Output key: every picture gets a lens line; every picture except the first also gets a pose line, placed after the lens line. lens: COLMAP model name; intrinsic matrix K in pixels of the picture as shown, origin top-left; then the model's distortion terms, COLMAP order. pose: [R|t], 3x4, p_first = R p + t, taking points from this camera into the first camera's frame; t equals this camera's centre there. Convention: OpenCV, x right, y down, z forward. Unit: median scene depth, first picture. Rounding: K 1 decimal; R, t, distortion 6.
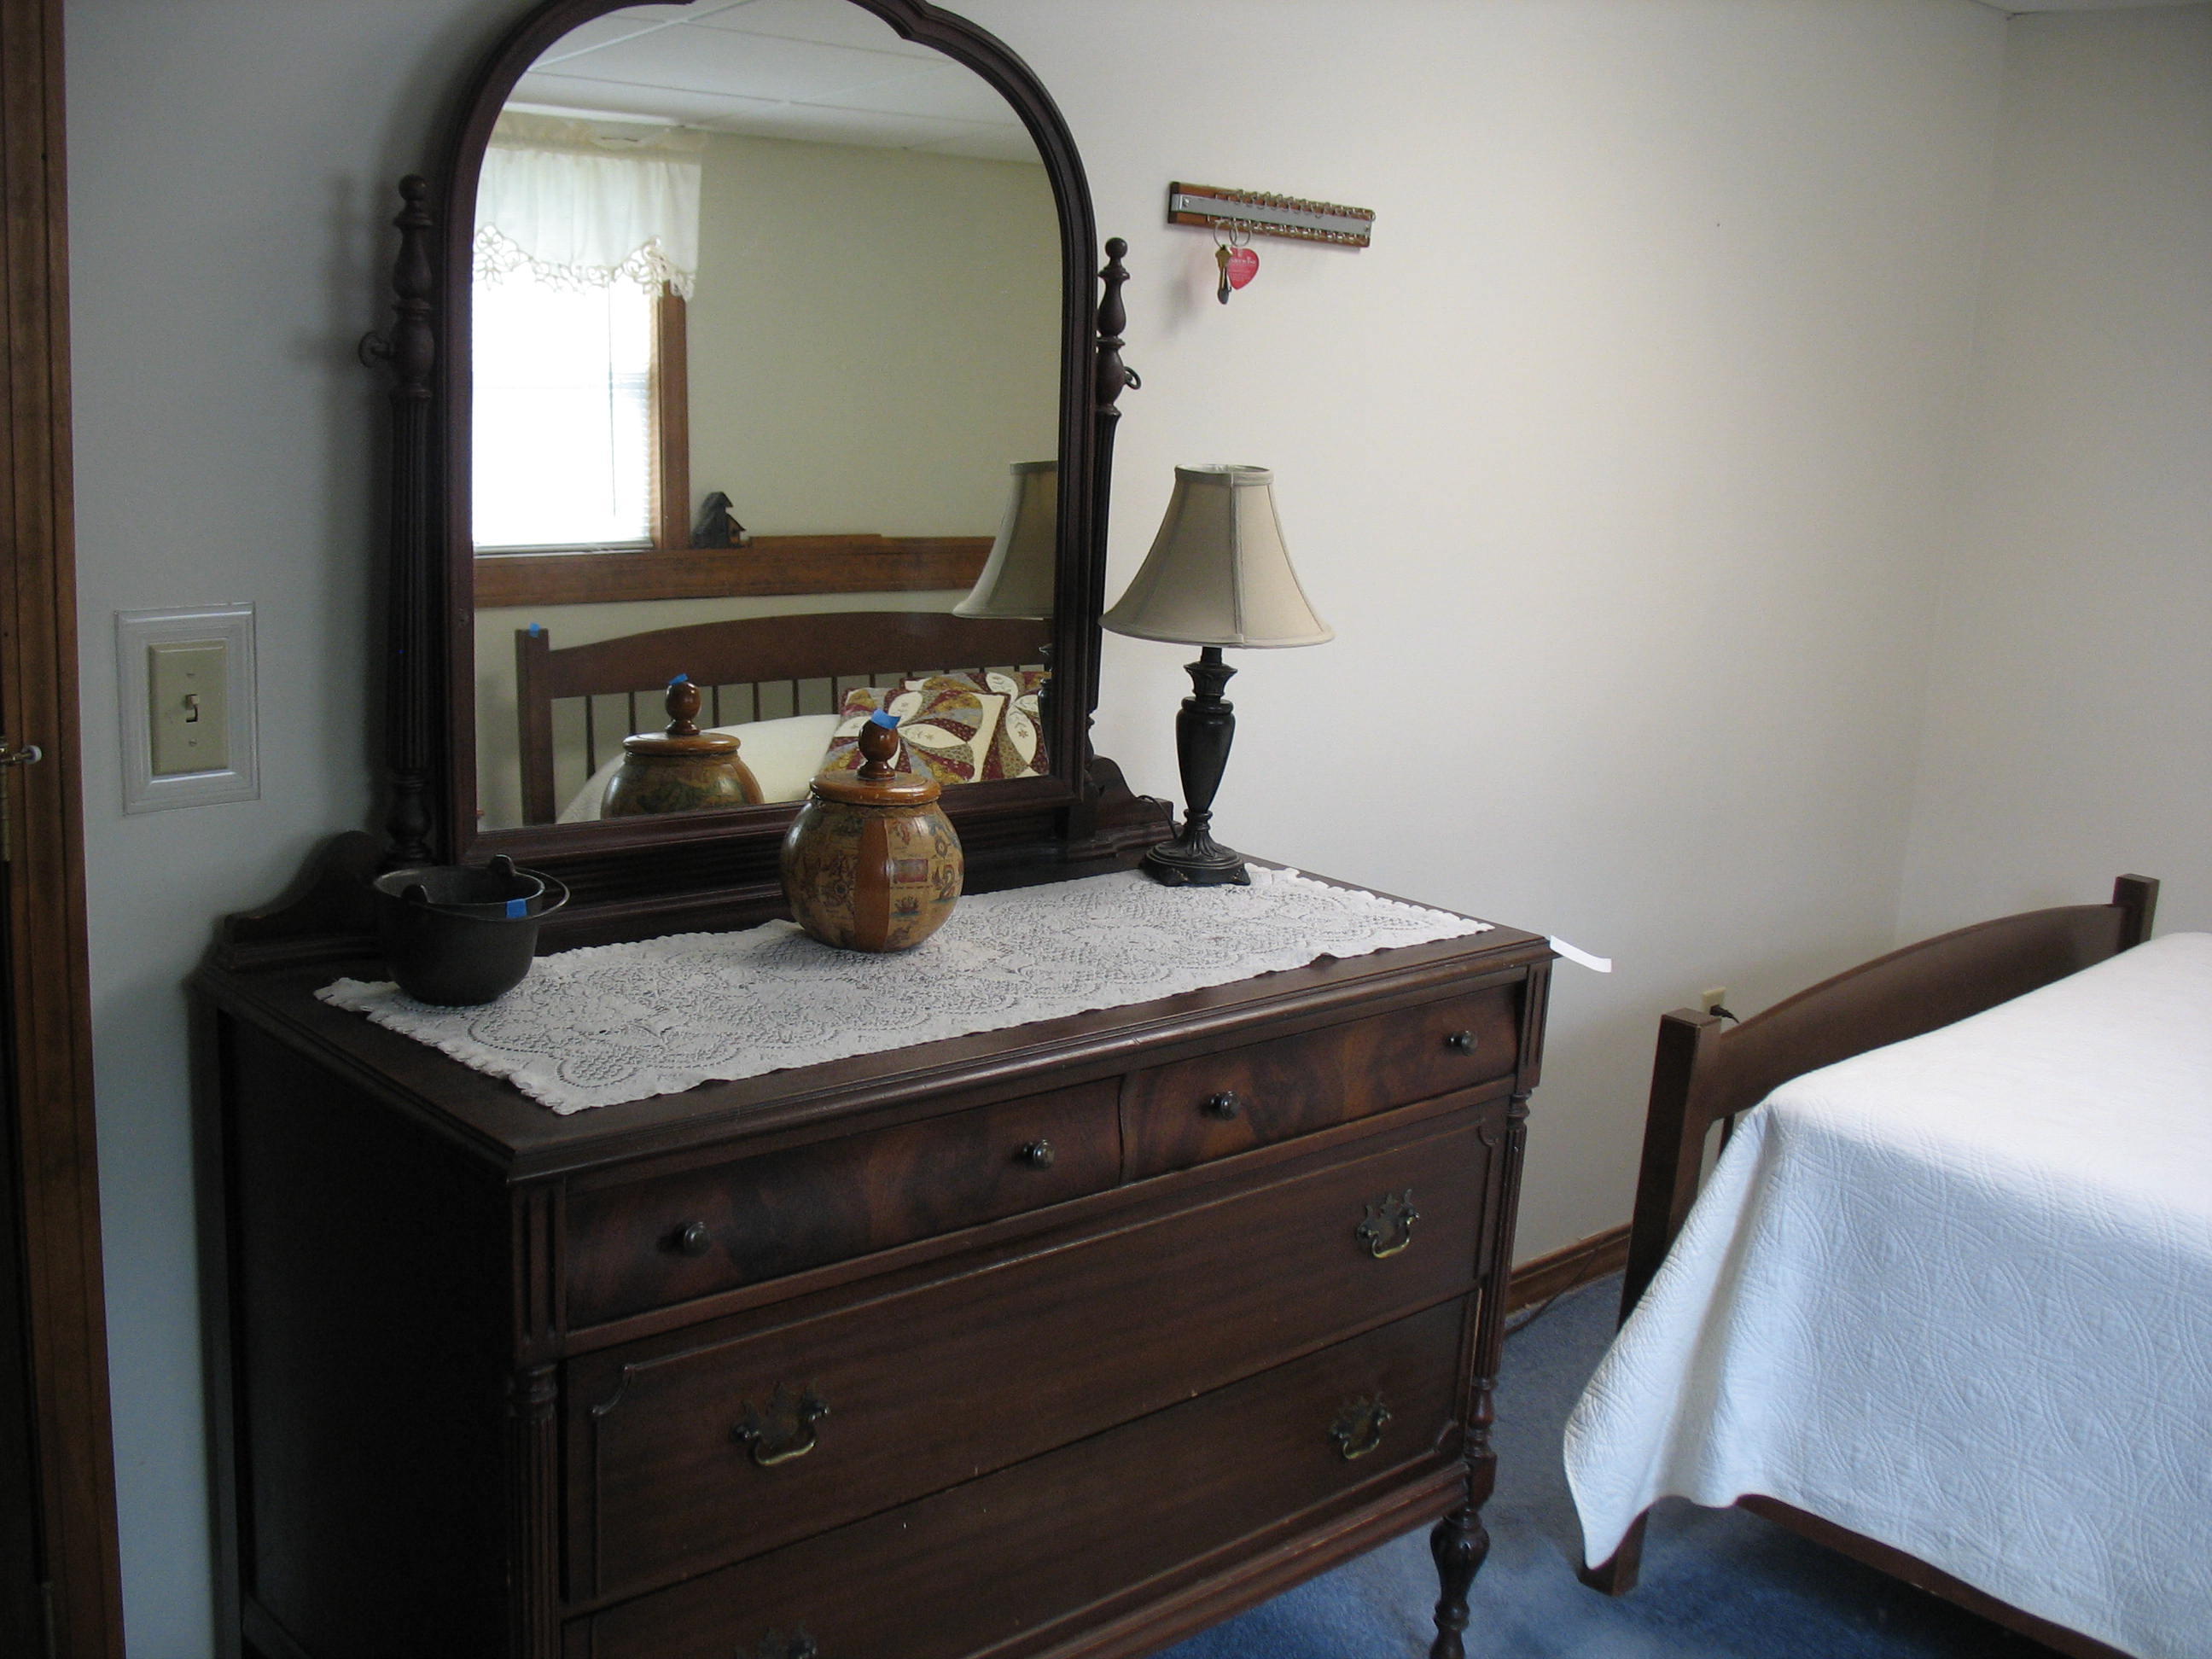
lens RADIAL K [[2297.8, 0, 1060.2], [0, 2297.8, 838.8], [0, 0, 1]] dist [-0.193931, 0.215412]
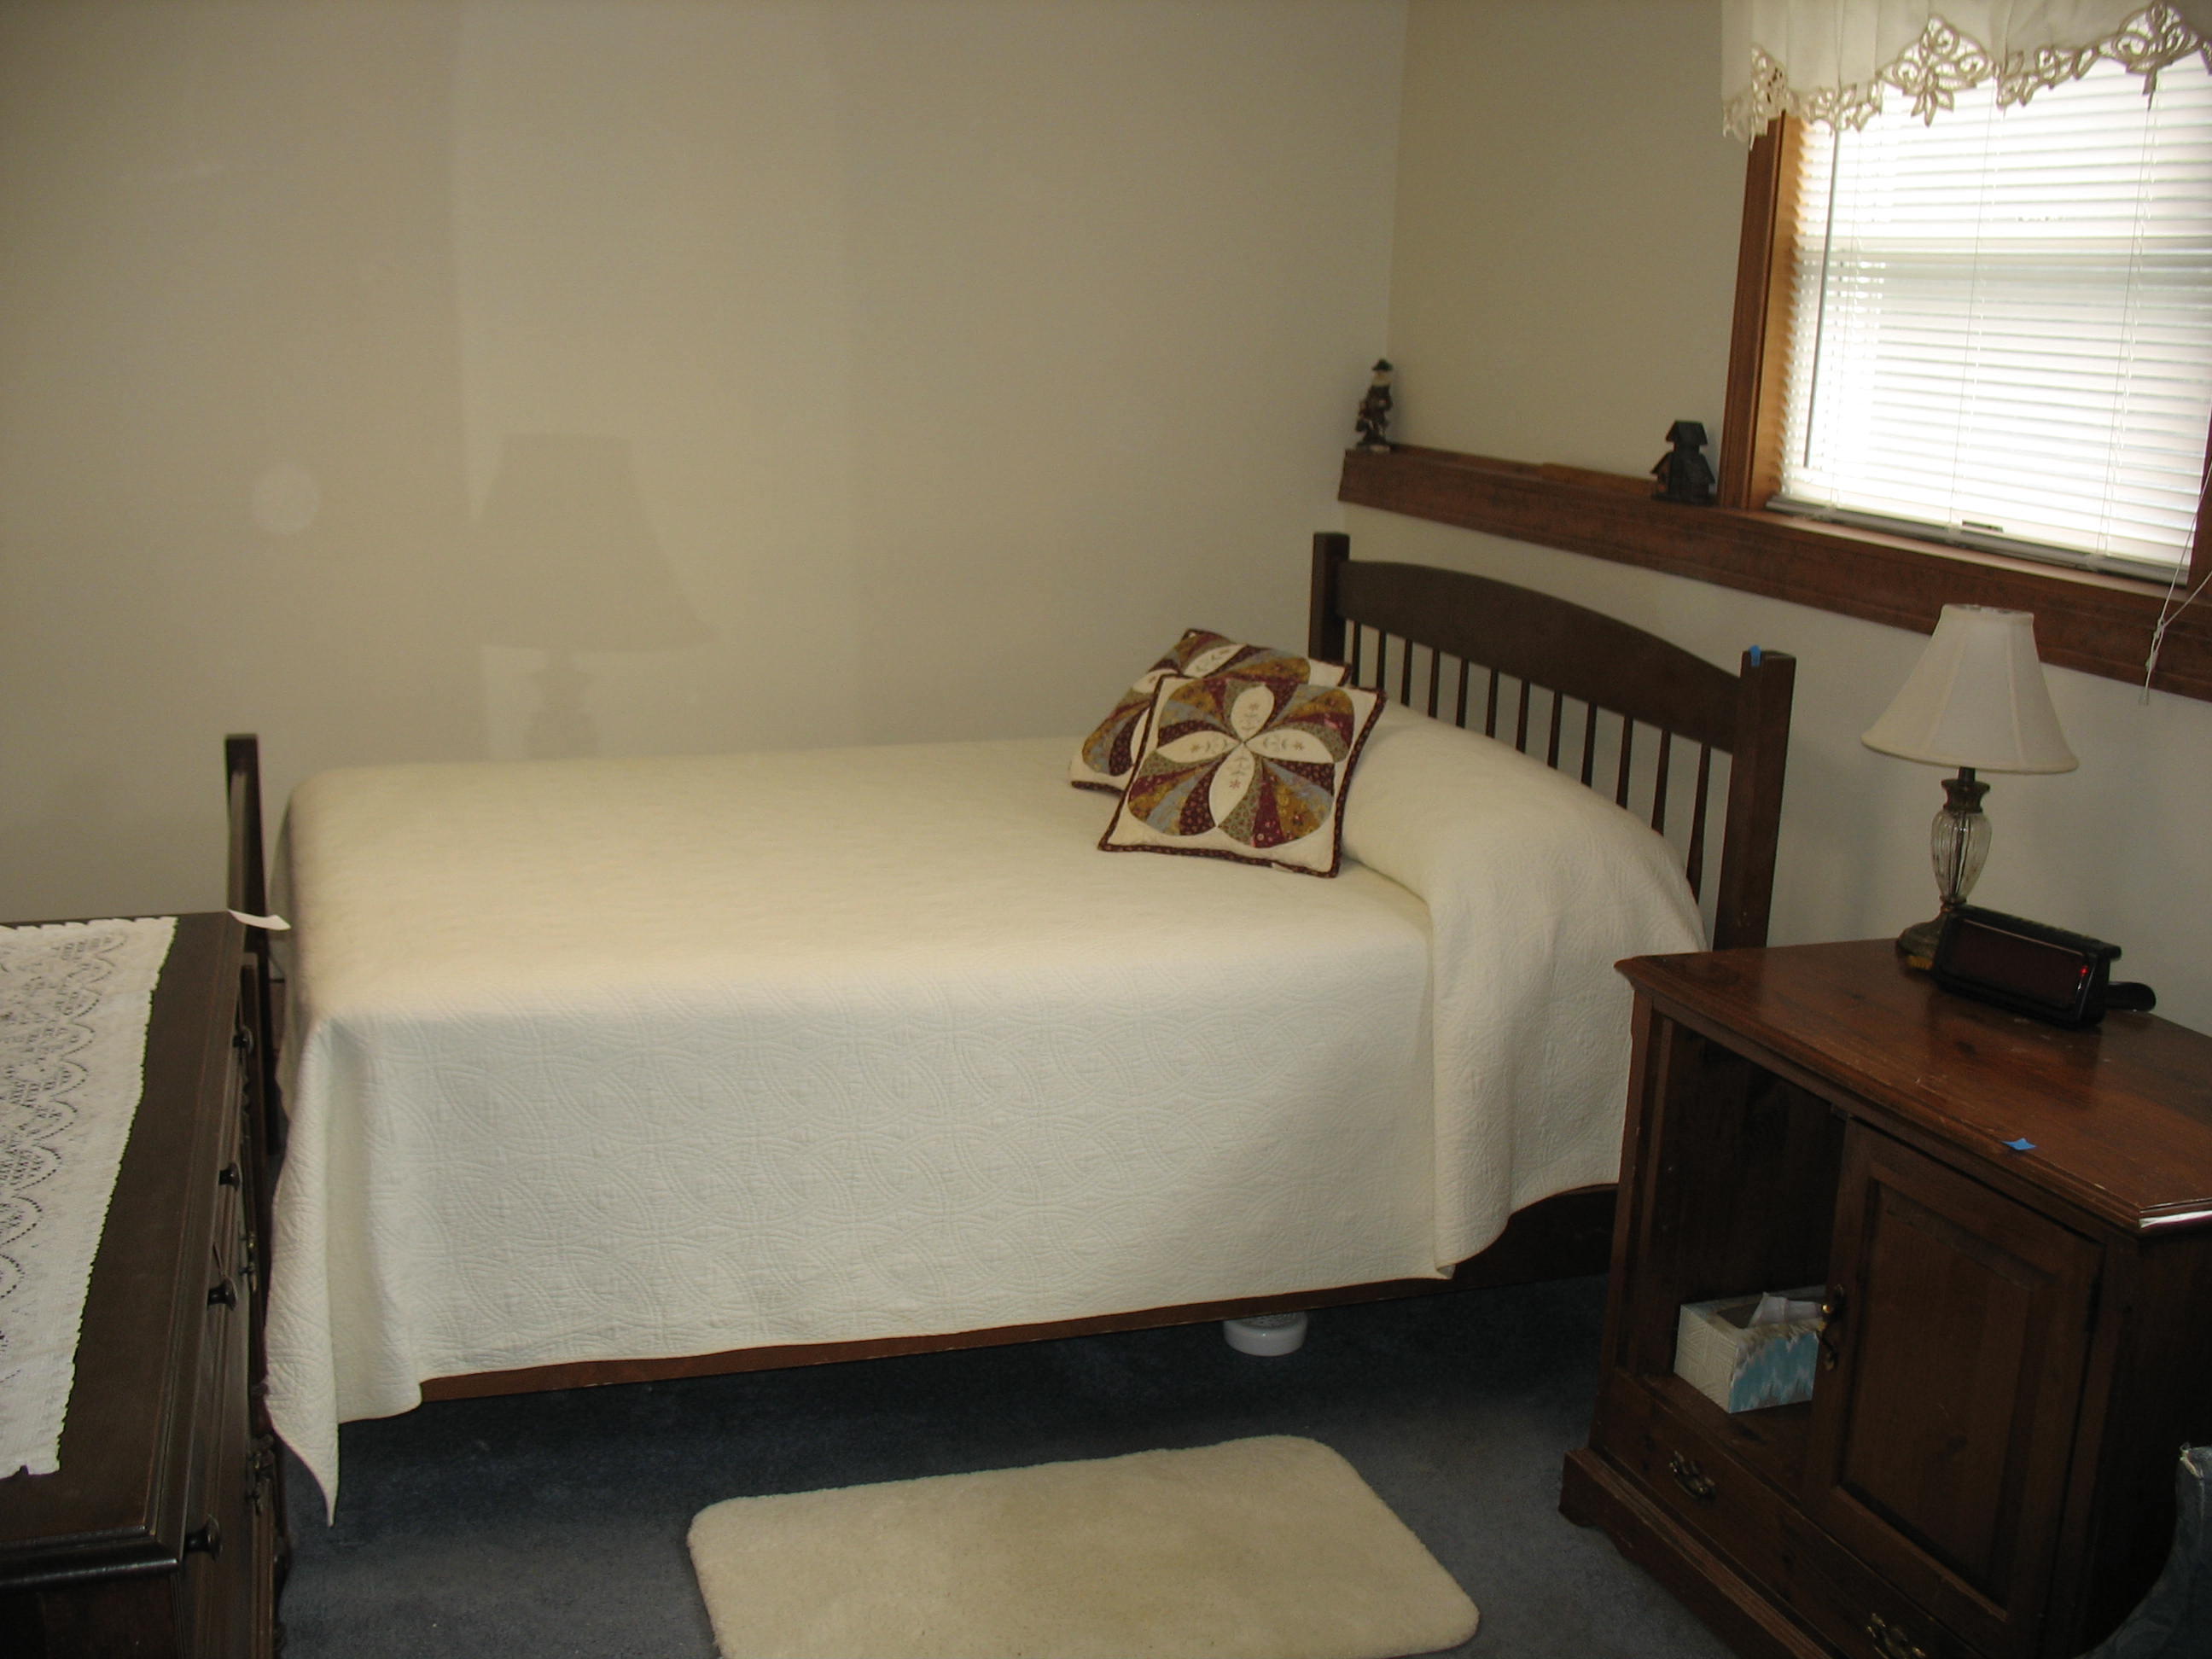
lens RADIAL K [[2297.8, 0, 1060.2], [0, 2297.8, 838.8], [0, 0, 1]] dist [-0.193931, 0.215412]
pose [[0.413411, -0.251565, 0.875104, -0.426067], [0.186365, 0.964109, 0.189110, -0.092016], [-0.891268, 0.084909, 0.445456, 0.268320]]
